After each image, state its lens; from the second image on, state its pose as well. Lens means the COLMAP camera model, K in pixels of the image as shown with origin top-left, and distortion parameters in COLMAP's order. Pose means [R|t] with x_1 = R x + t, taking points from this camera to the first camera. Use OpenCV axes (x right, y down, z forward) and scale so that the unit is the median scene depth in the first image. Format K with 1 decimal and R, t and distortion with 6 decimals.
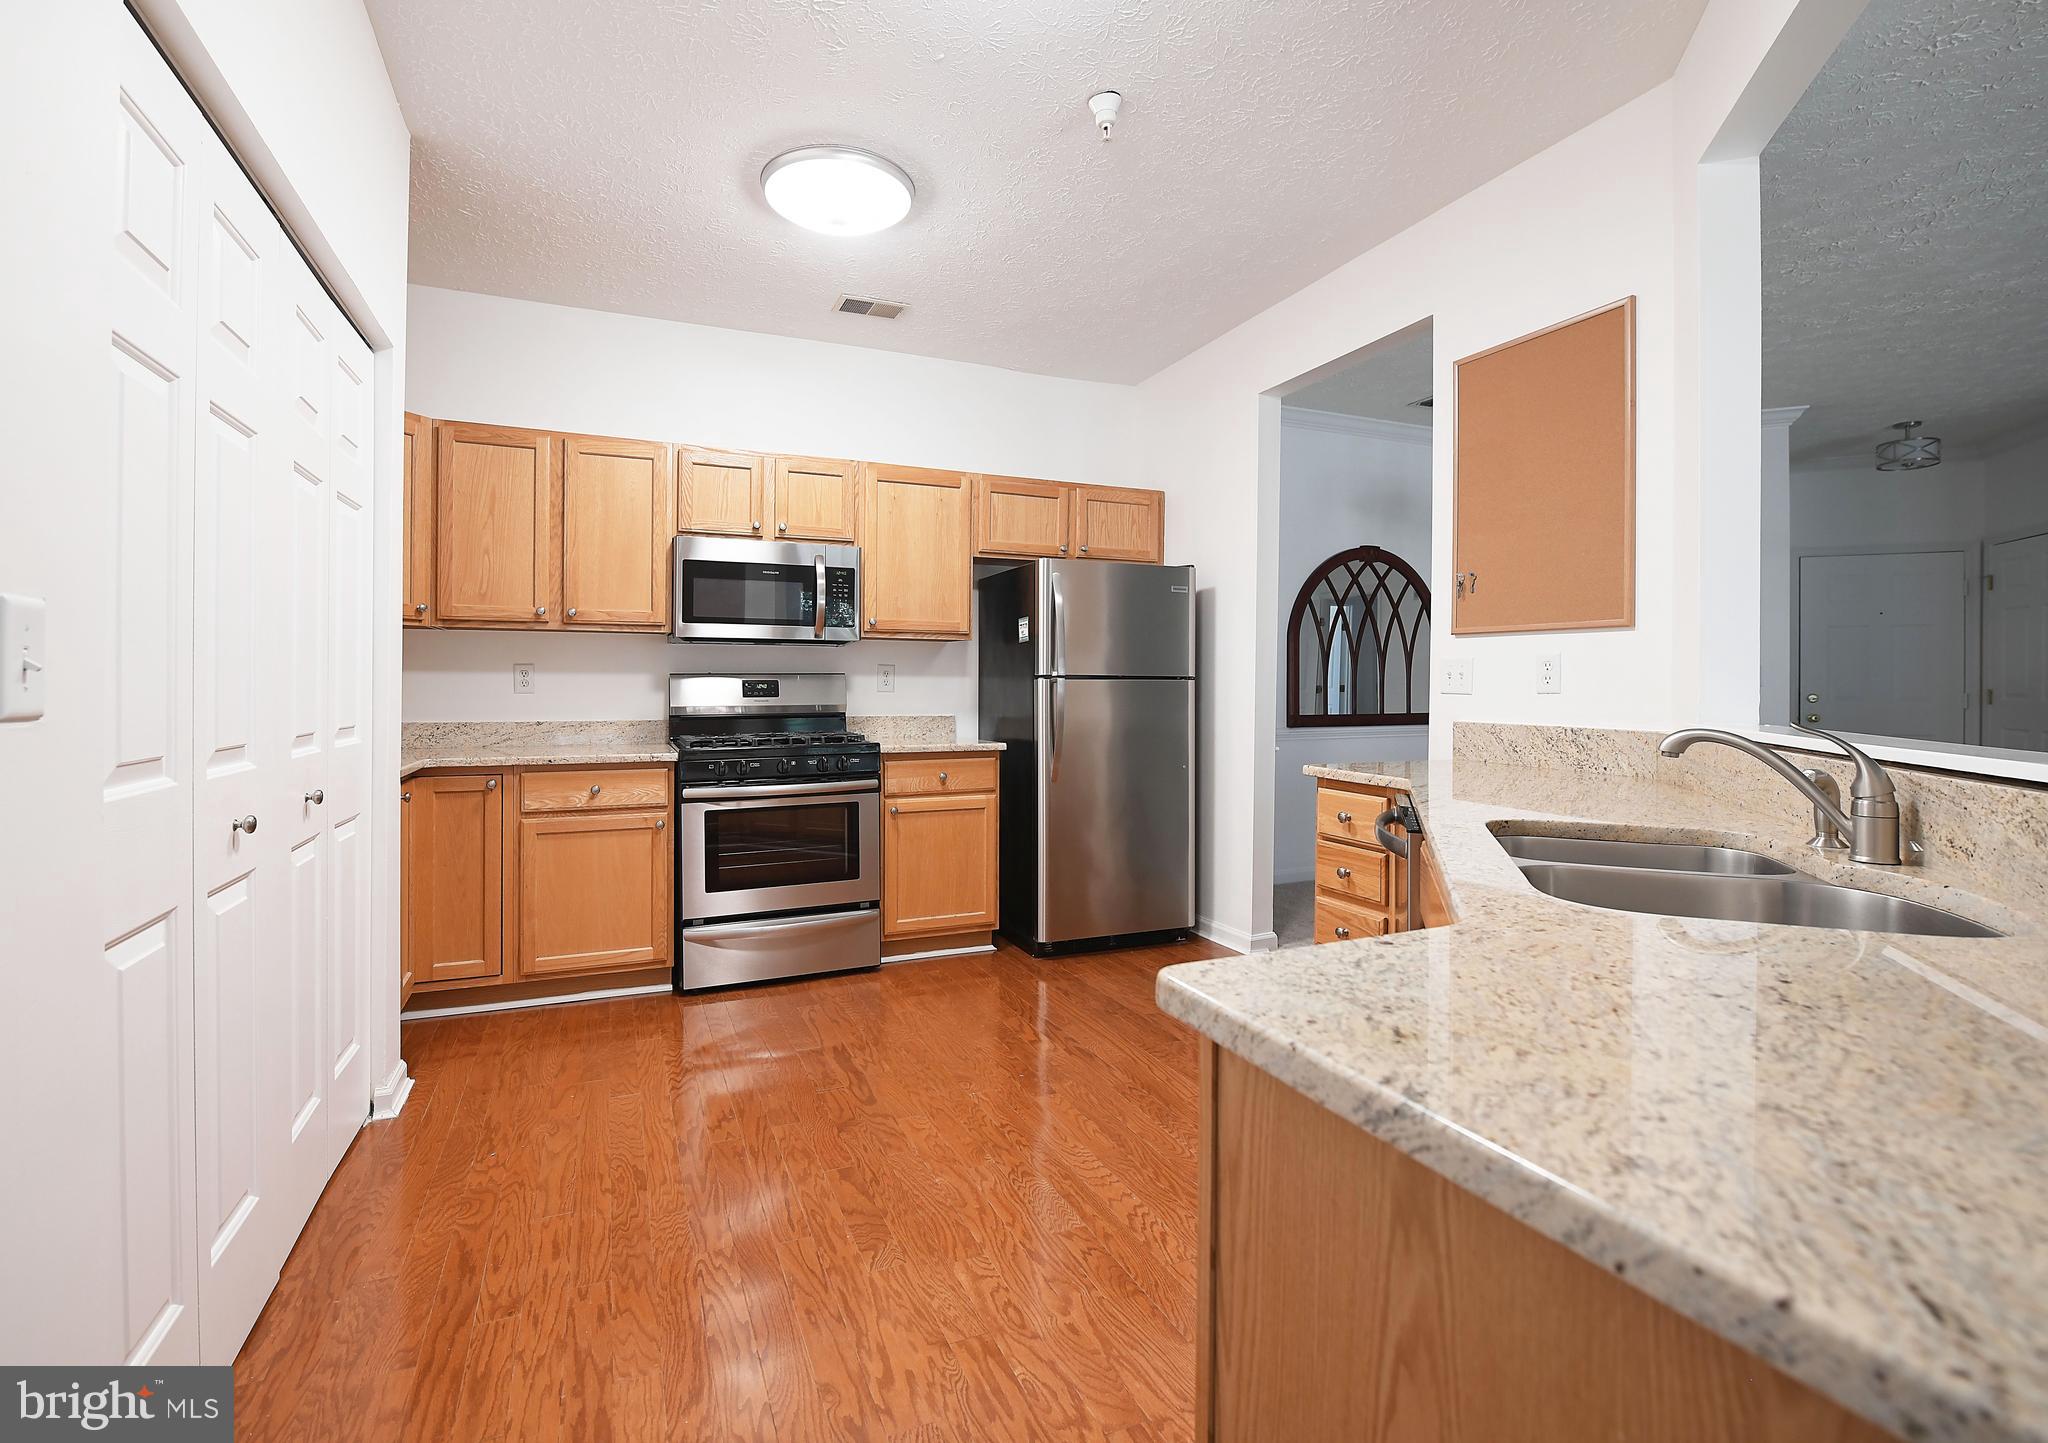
lens RADIAL K [[927.3, 0, 999.7], [0, 927.3, 681.6], [0, 0, 1]] dist [-0.011453, -0.000511]
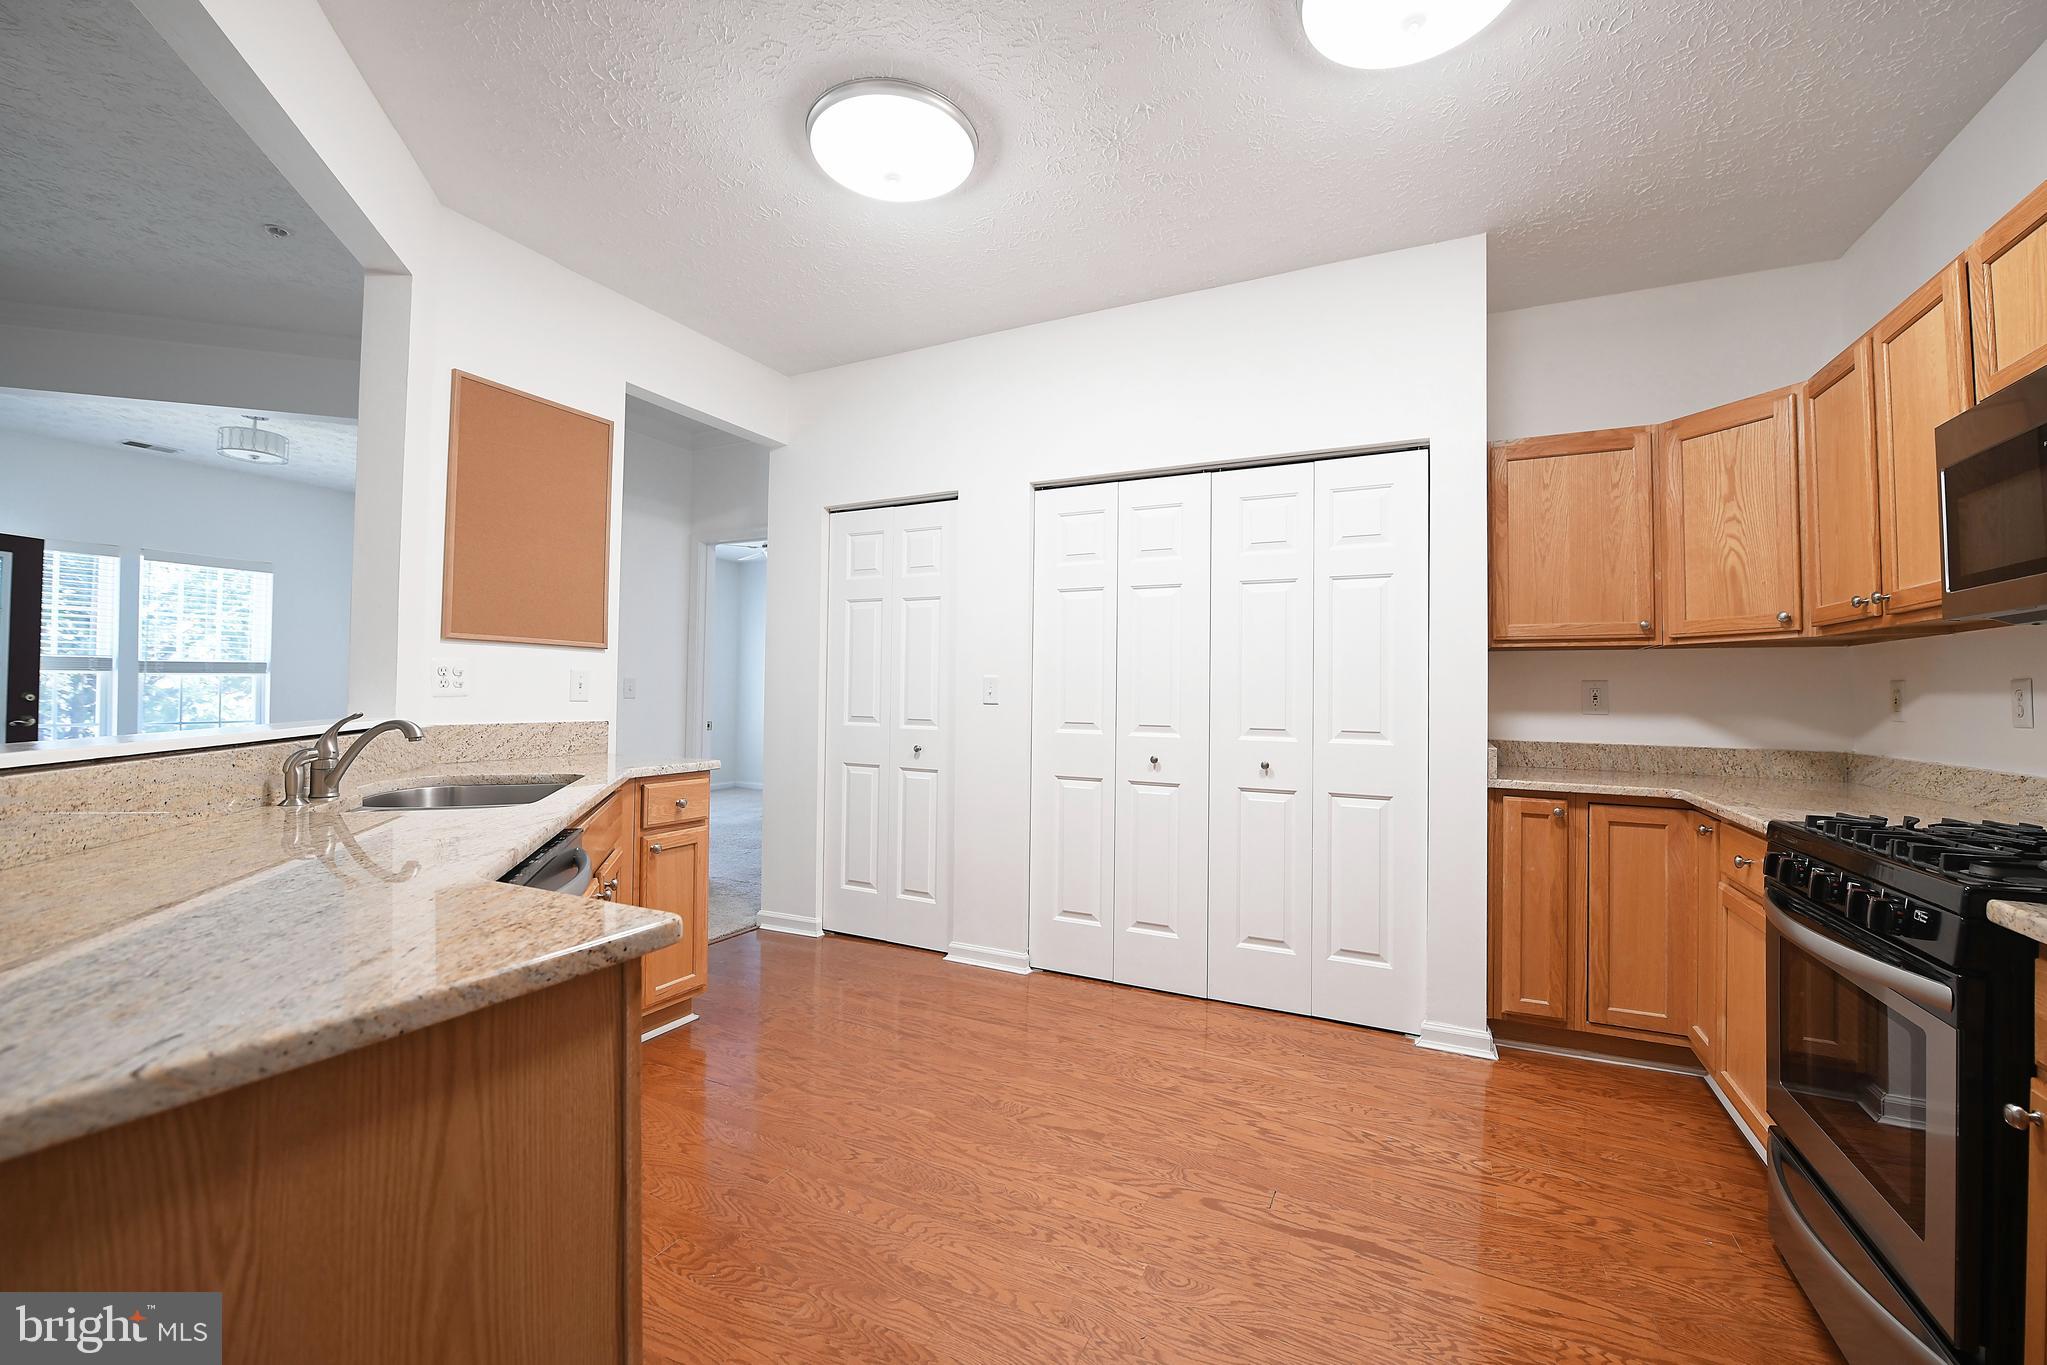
lens RADIAL K [[828.0, 0, 1026.7], [0, 828.0, 673.8], [0, 0, 1]] dist [-0.021532, -0.000080]
pose [[-0.759345, -0.027463, -0.650108, 0.336628], [-0.013391, 0.999557, -0.026583, 0.000142], [0.650550, -0.011480, -0.759377, 1.027094]]
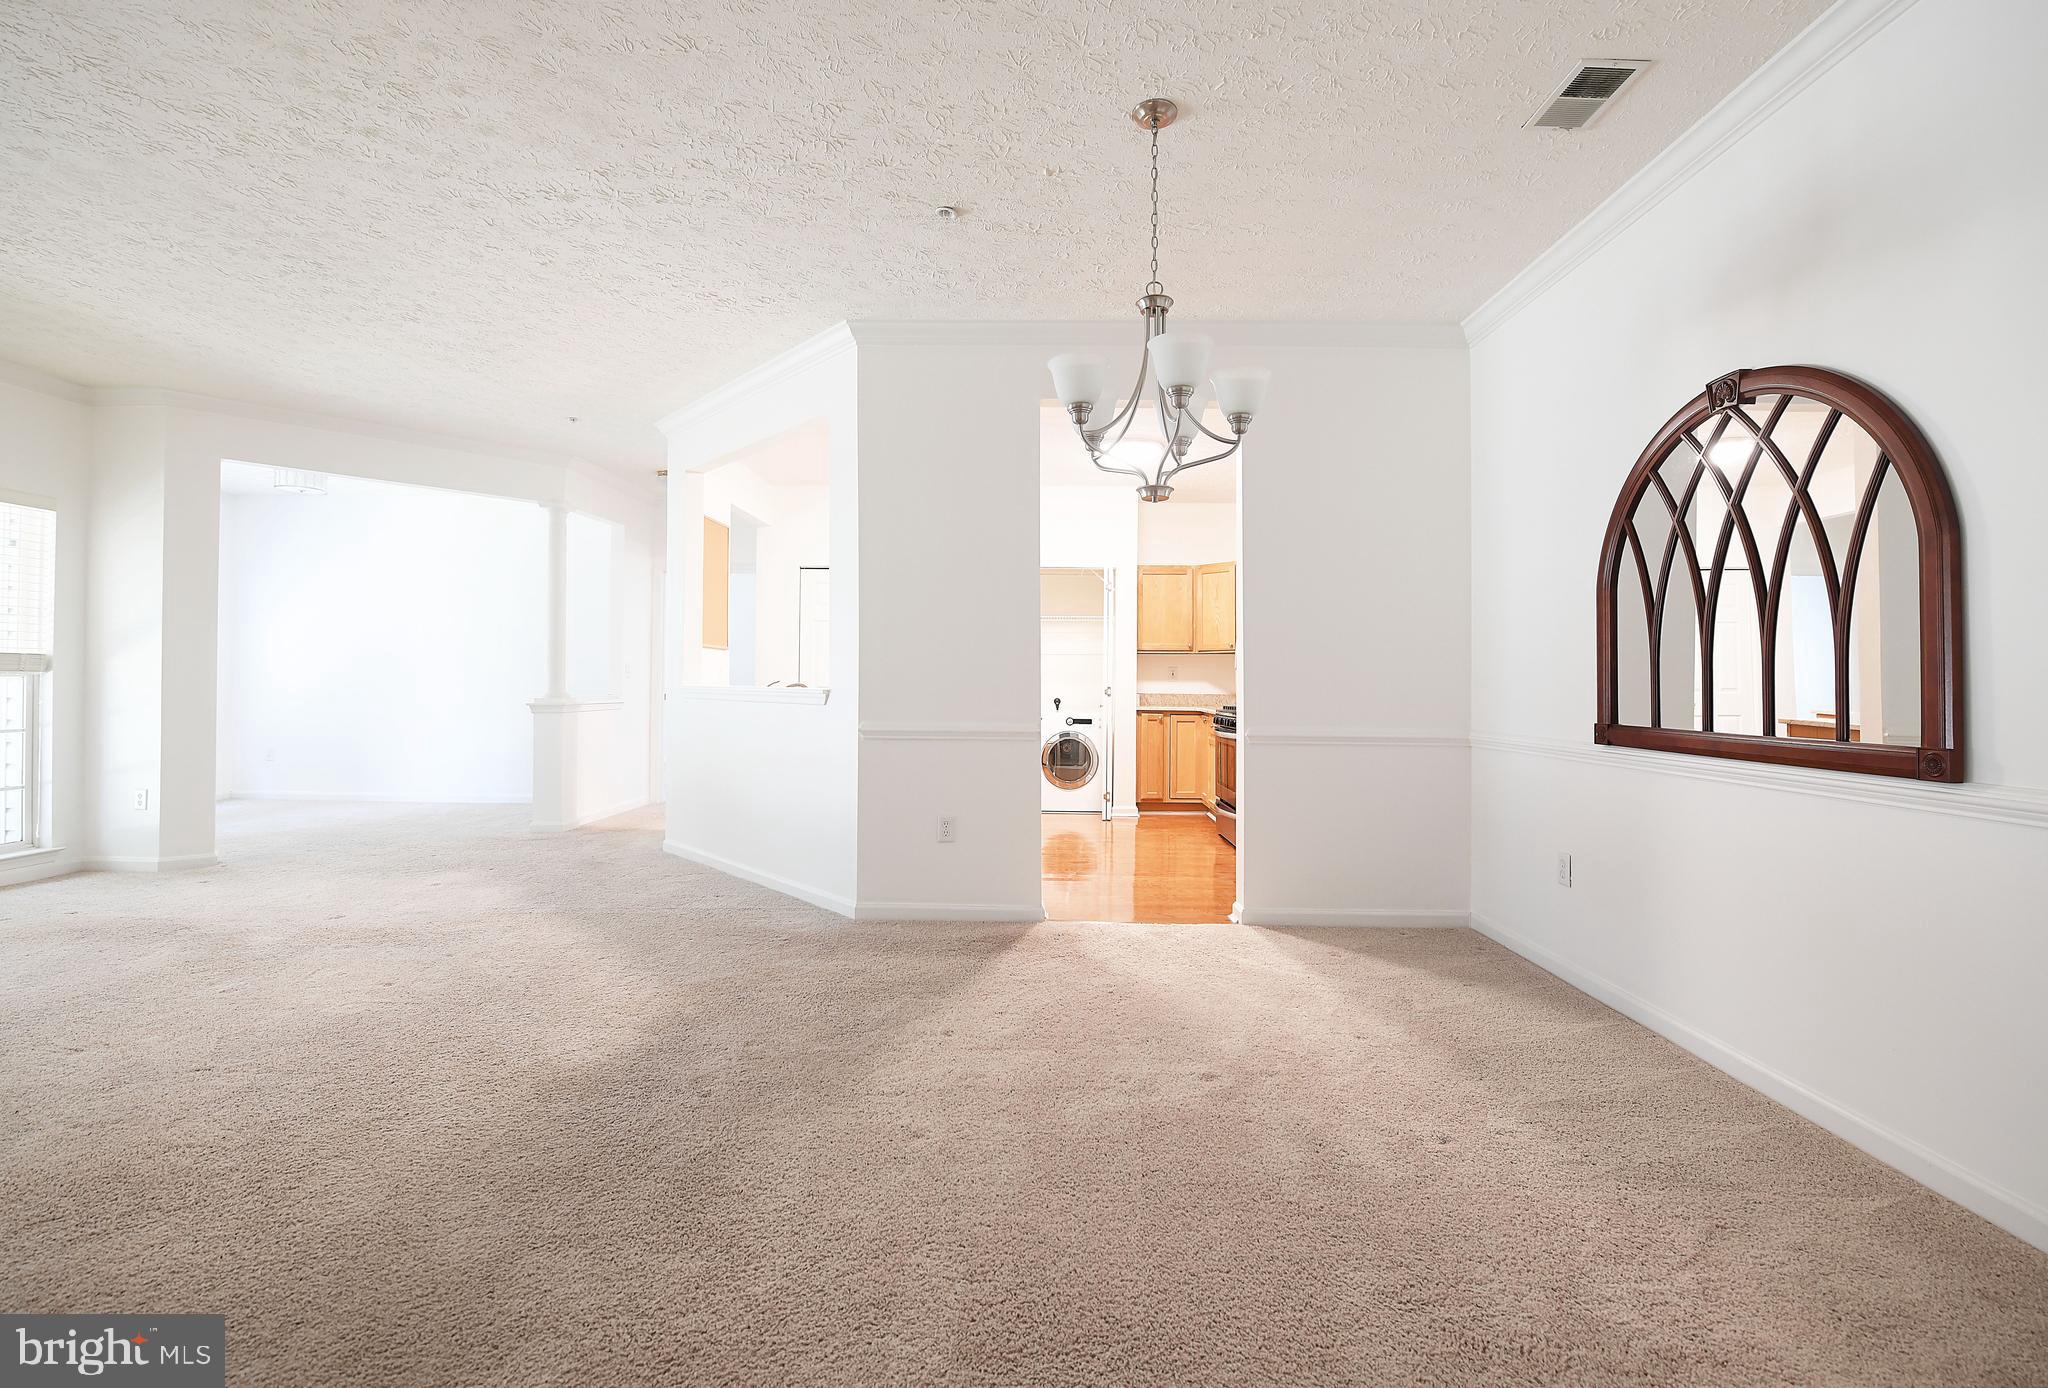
lens RADIAL K [[876.1, 0, 1053.7], [0, 876.1, 667.9], [0, 0, 1]] dist [-0.014786, -0.002993]
pose [[-0.383208, -0.017991, -0.923487, 1.456923], [-0.006167, 0.999838, -0.016919, 0.017719], [0.923642, -0.000788, -0.383256, 1.324731]]
